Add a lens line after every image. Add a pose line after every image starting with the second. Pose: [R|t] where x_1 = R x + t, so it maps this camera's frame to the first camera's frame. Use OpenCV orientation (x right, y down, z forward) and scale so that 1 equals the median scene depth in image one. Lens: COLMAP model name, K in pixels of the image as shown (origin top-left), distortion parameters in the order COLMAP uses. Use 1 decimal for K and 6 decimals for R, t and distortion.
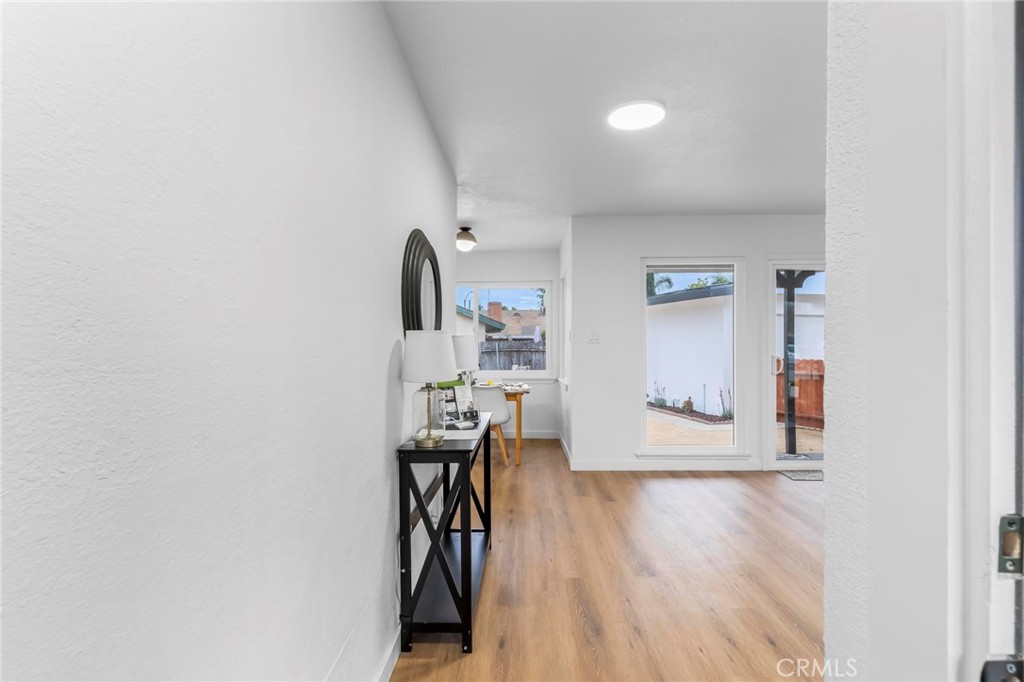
lens RADIAL K [[493.0, 0, 518.8], [0, 493.0, 338.7], [0, 0, 1]] dist [0.000006, -0.000244]
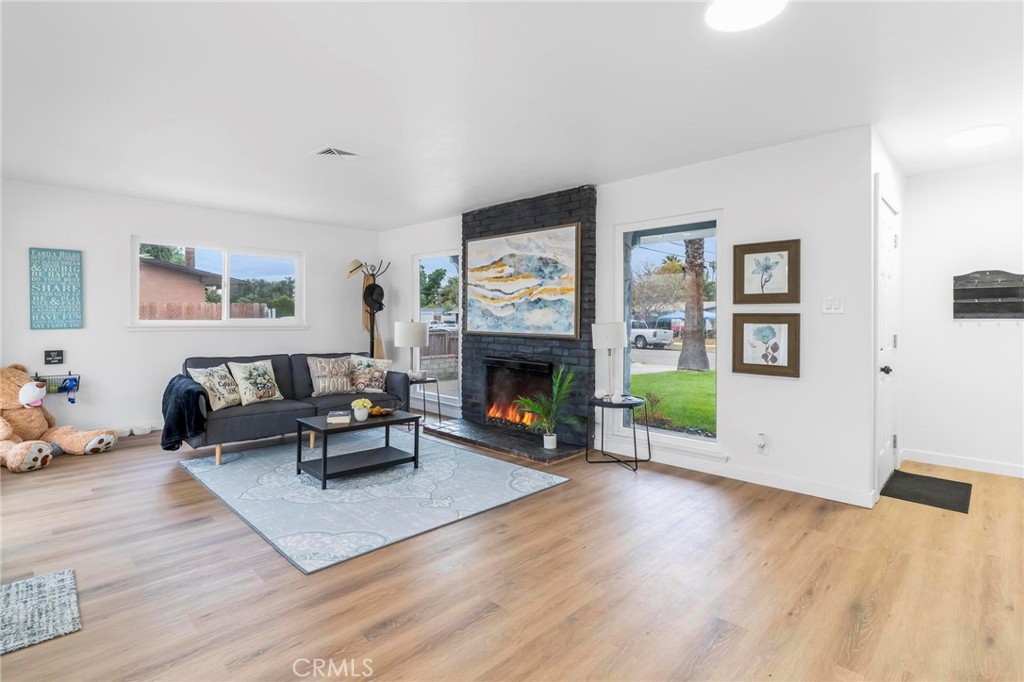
lens RADIAL K [[495.1, 0, 513.3], [0, 495.1, 326.1], [0, 0, 1]] dist [0.002094, -0.000162]
pose [[-0.718682, -0.013608, 0.695206, -0.012529], [-0.011578, 0.999904, 0.007603, 0.012854], [-0.695243, -0.002585, -0.718770, 0.921784]]
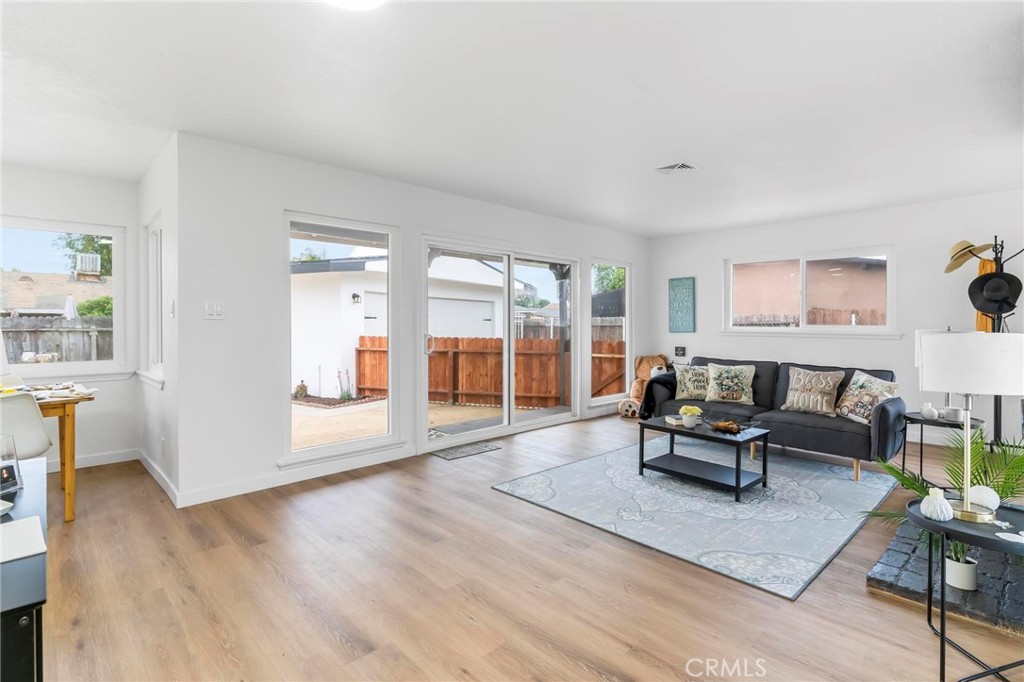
lens RADIAL K [[495.1, 0, 513.3], [0, 495.1, 326.1], [0, 0, 1]] dist [0.002094, -0.000162]
pose [[0.711344, -0.002091, 0.702841, -0.041346], [-0.010494, 0.999852, 0.013596, 0.004104], [-0.702766, -0.017047, 0.711217, 0.193503]]
